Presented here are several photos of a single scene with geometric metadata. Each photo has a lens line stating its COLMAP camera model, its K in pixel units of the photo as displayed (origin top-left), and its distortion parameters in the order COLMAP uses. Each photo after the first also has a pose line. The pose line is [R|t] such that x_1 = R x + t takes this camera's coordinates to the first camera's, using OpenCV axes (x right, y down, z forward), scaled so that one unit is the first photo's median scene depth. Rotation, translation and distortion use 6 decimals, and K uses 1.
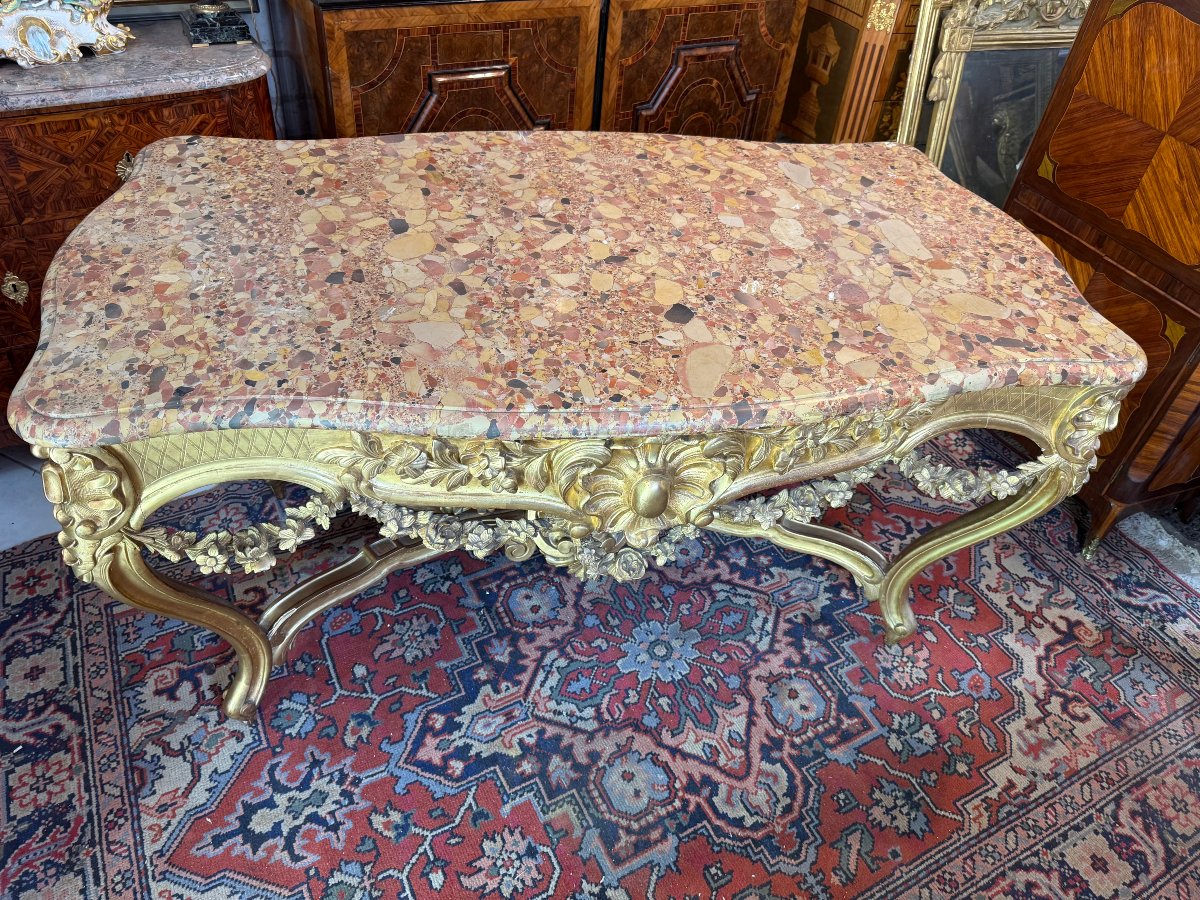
lens RADIAL K [[871.4, 0, 605.7], [0, 871.4, 449.2], [0, 0, 1]] dist [0.020535, -0.039047]
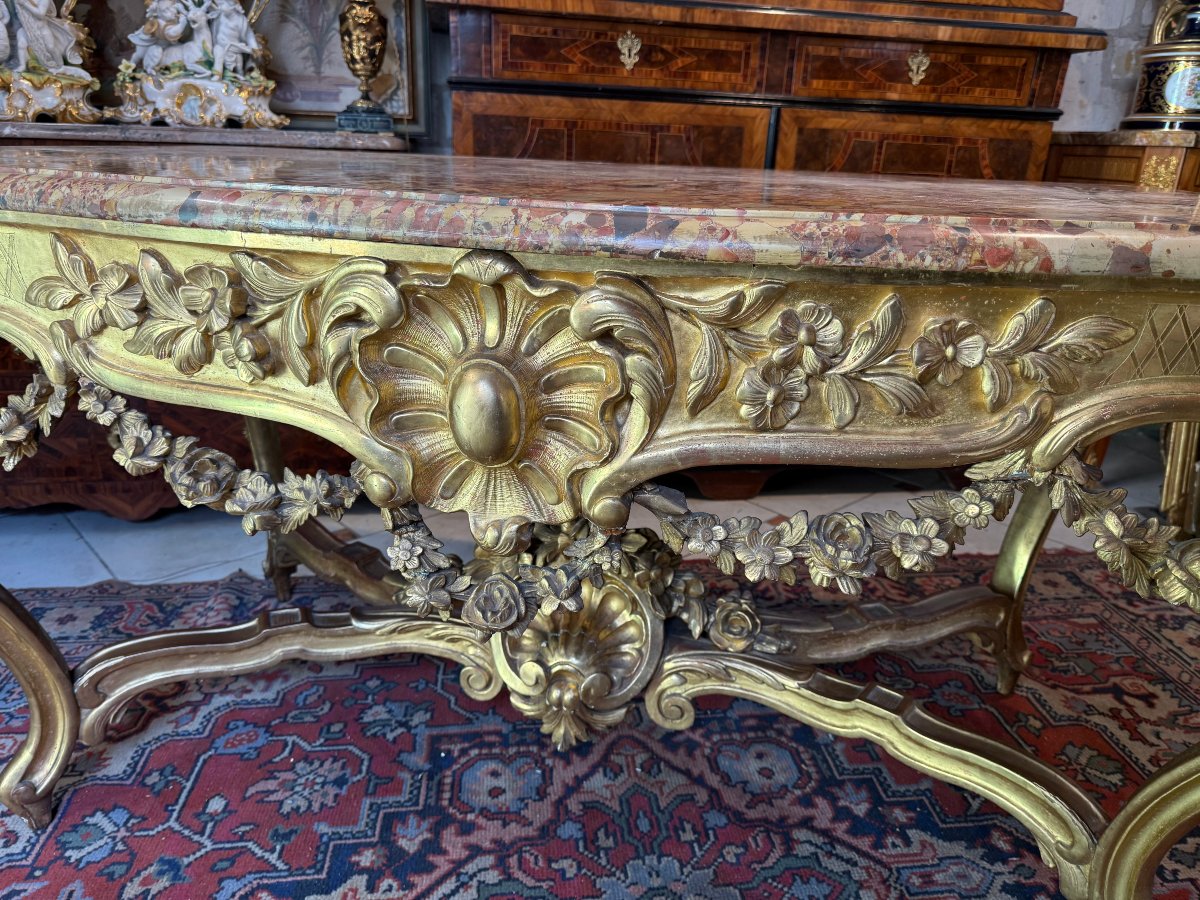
lens RADIAL K [[871.4, 0, 601.8], [0, 871.4, 440.1], [0, 0, 1]] dist [0.020535, -0.039047]
pose [[0.930363, 0.072307, -0.359440, 0.236826], [-0.207984, 0.911441, -0.354989, 0.185902], [0.301941, 0.405026, 0.863010, 0.419485]]
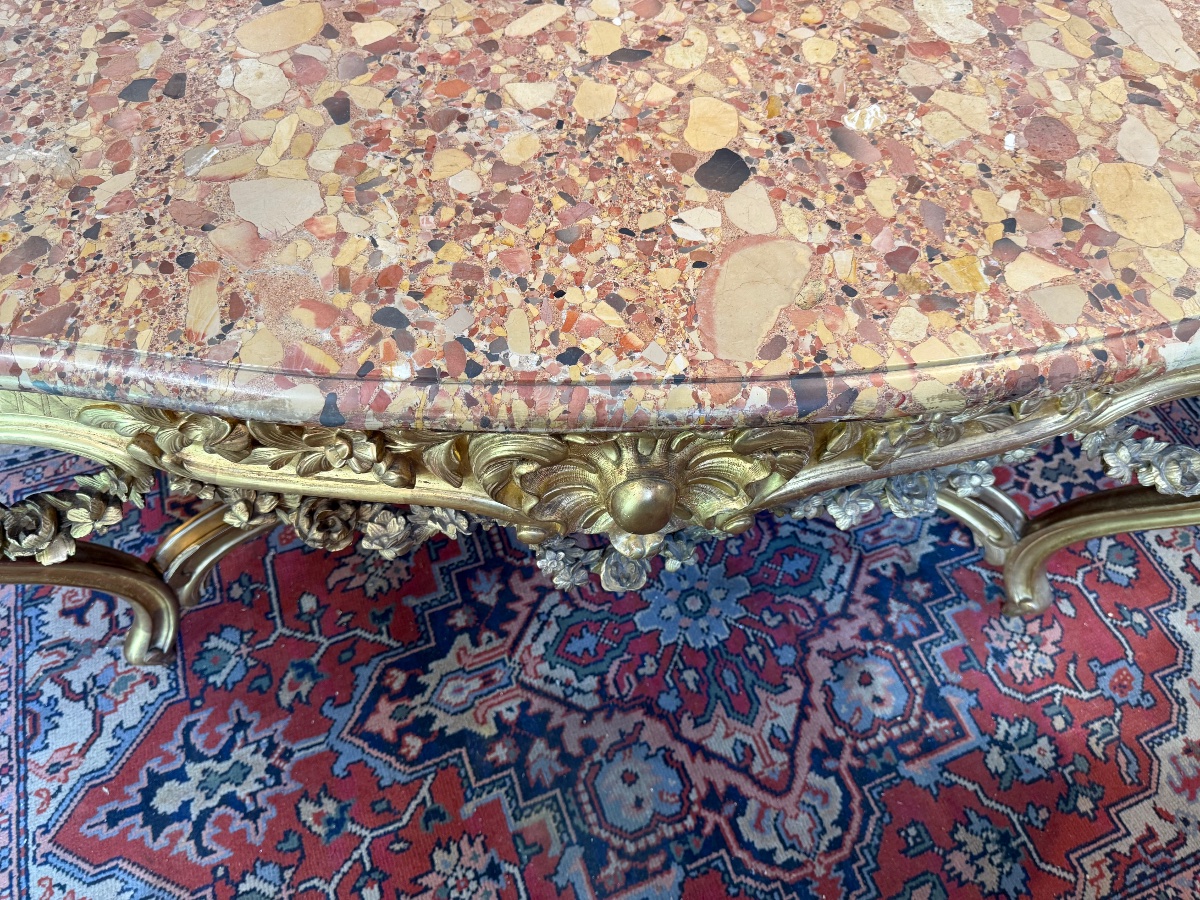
lens RADIAL K [[871.4, 0, 605.3], [0, 871.4, 459.1], [0, 0, 1]] dist [0.020535, -0.039047]
pose [[0.991514, 0.072992, -0.107572, 0.066042], [-0.043261, 0.965589, 0.256448, -0.093225], [0.122589, -0.249618, 0.960553, 0.326035]]
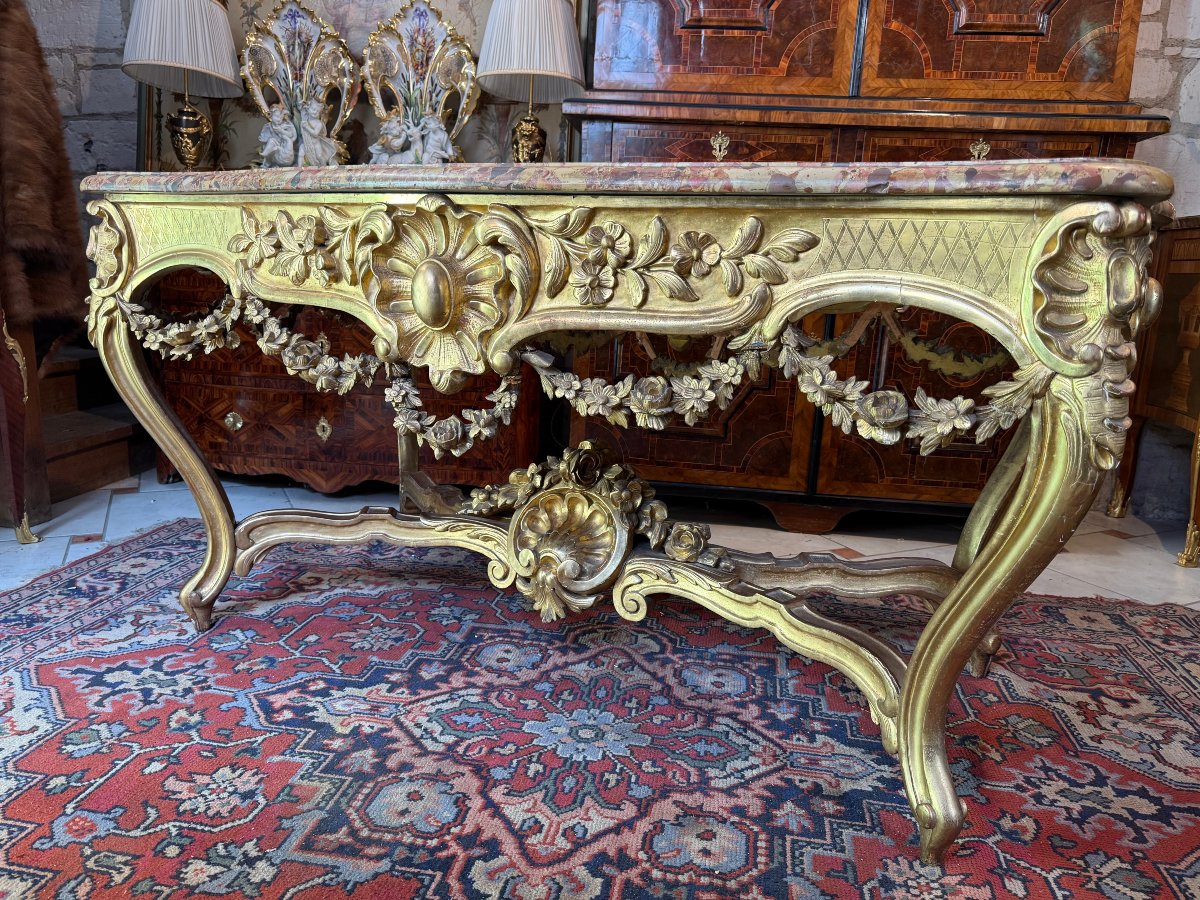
lens RADIAL K [[871.4, 0, 591.6], [0, 871.4, 445.8], [0, 0, 1]] dist [0.020535, -0.039047]
pose [[0.784101, 0.078427, -0.615657, 0.564687], [-0.392908, 0.830612, -0.394598, 0.359851], [0.480425, 0.551301, 0.682099, 0.410135]]
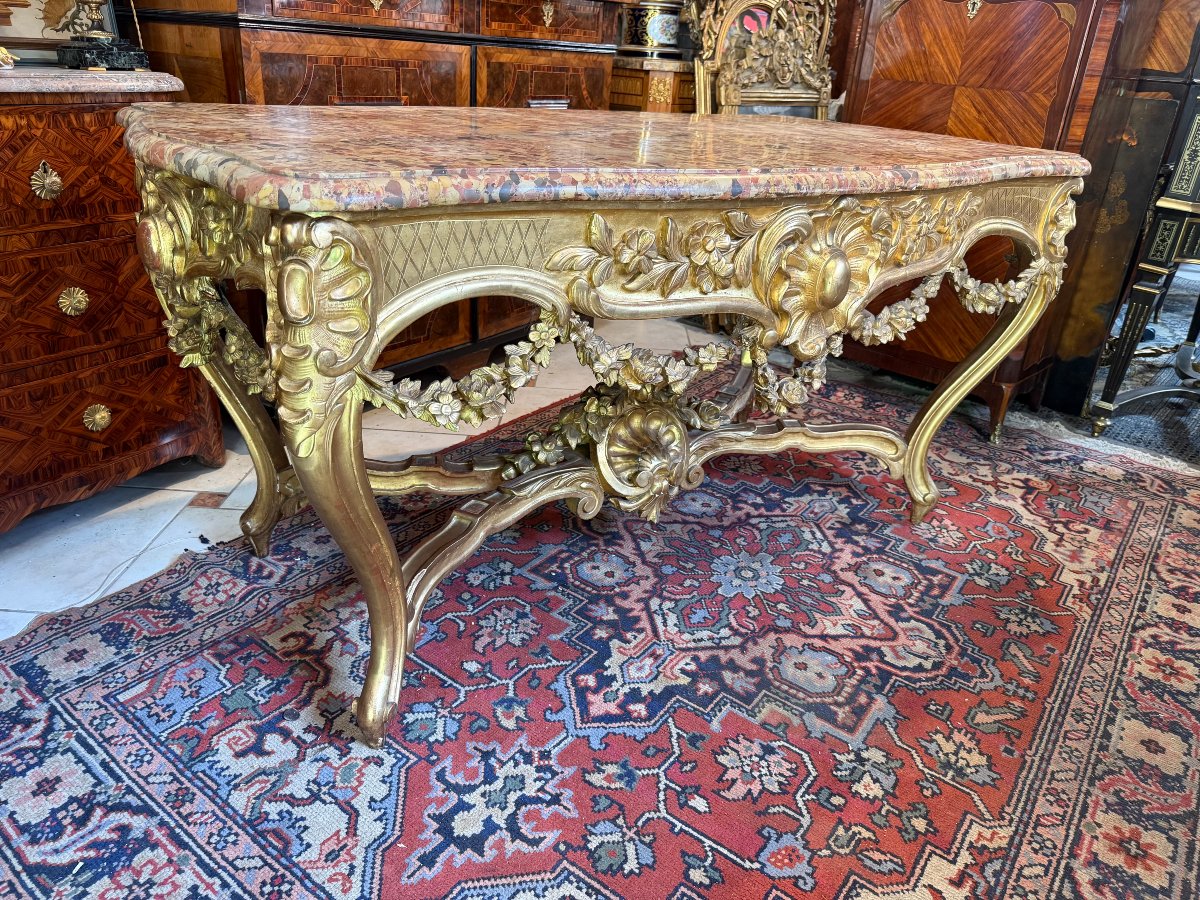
lens RADIAL K [[871.4, 0, 606.2], [0, 871.4, 448.6], [0, 0, 1]] dist [0.020535, -0.039047]
pose [[0.905842, -0.199032, 0.373947, -0.468507], [0.287206, 0.937439, -0.196776, 0.278084], [-0.311388, 0.285648, 0.906335, 0.144405]]
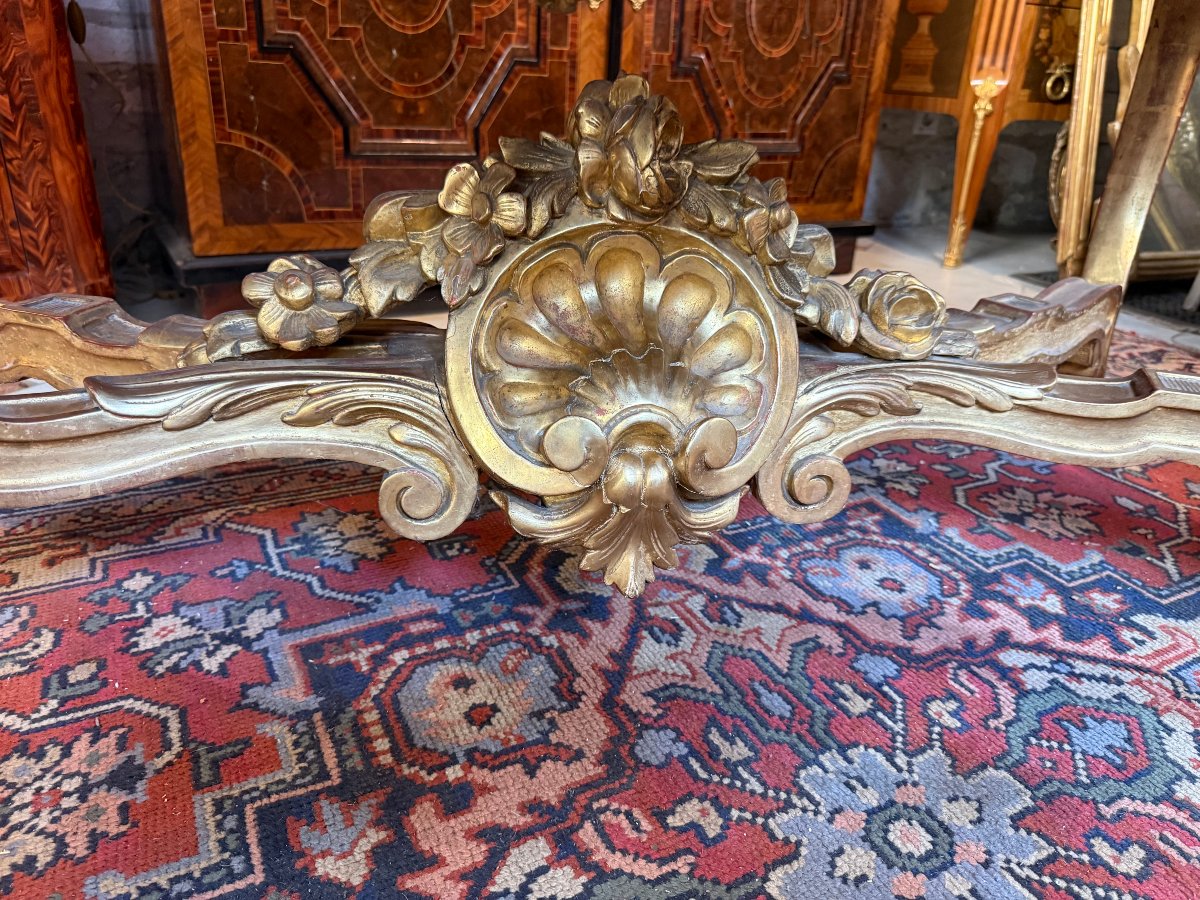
lens RADIAL K [[871.4, 0, 603.4], [0, 871.4, 455.2], [0, 0, 1]] dist [0.020535, -0.039047]
pose [[0.999383, -0.027972, -0.021223, -0.031574], [0.020574, 0.956321, -0.291593, 0.217609], [0.028452, 0.290977, 0.956307, 0.775607]]
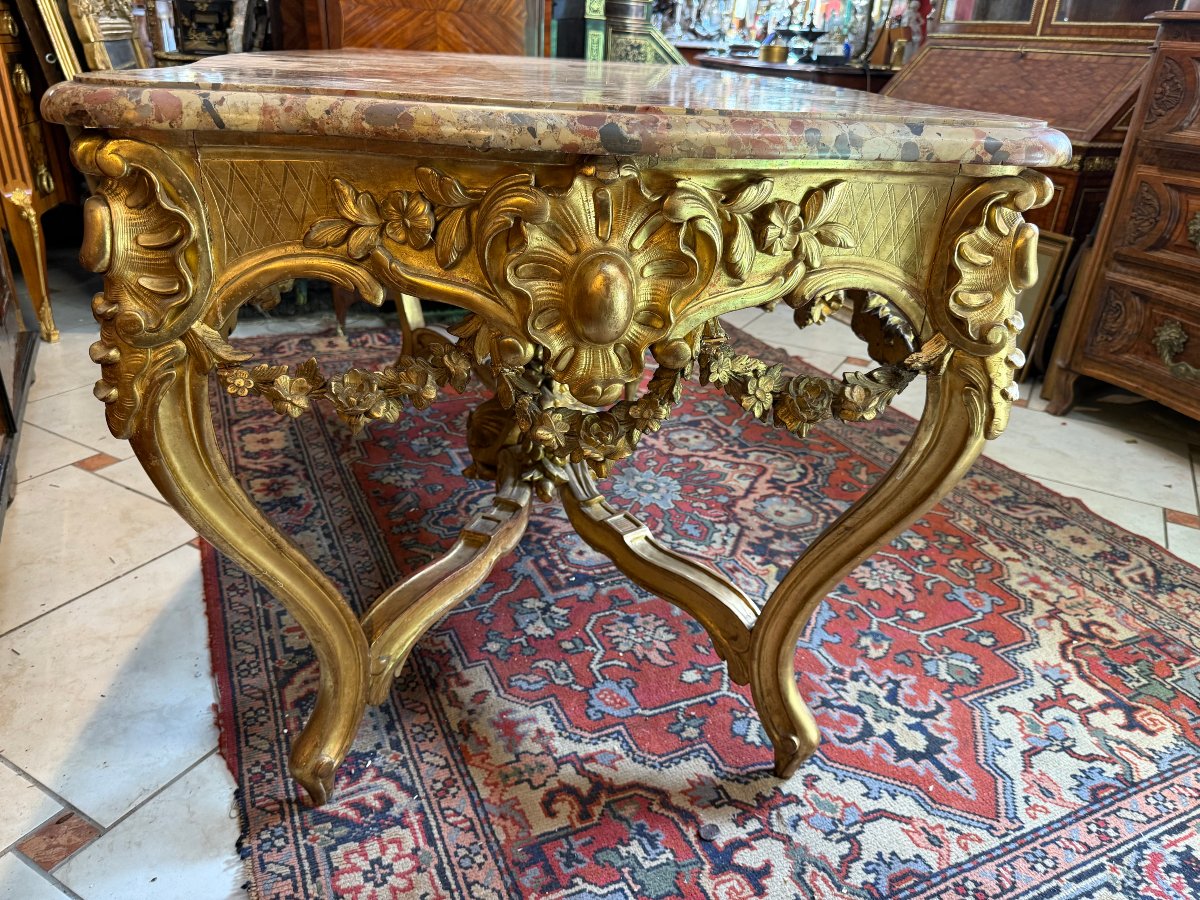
lens RADIAL K [[871.4, 0, 615.2], [0, 871.4, 457.7], [0, 0, 1]] dist [0.020535, -0.039047]
pose [[0.050388, -0.506853, 0.860559, -0.911391], [0.619961, 0.691417, 0.370932, -0.223226], [-0.783013, 0.514822, 0.349068, 0.734010]]
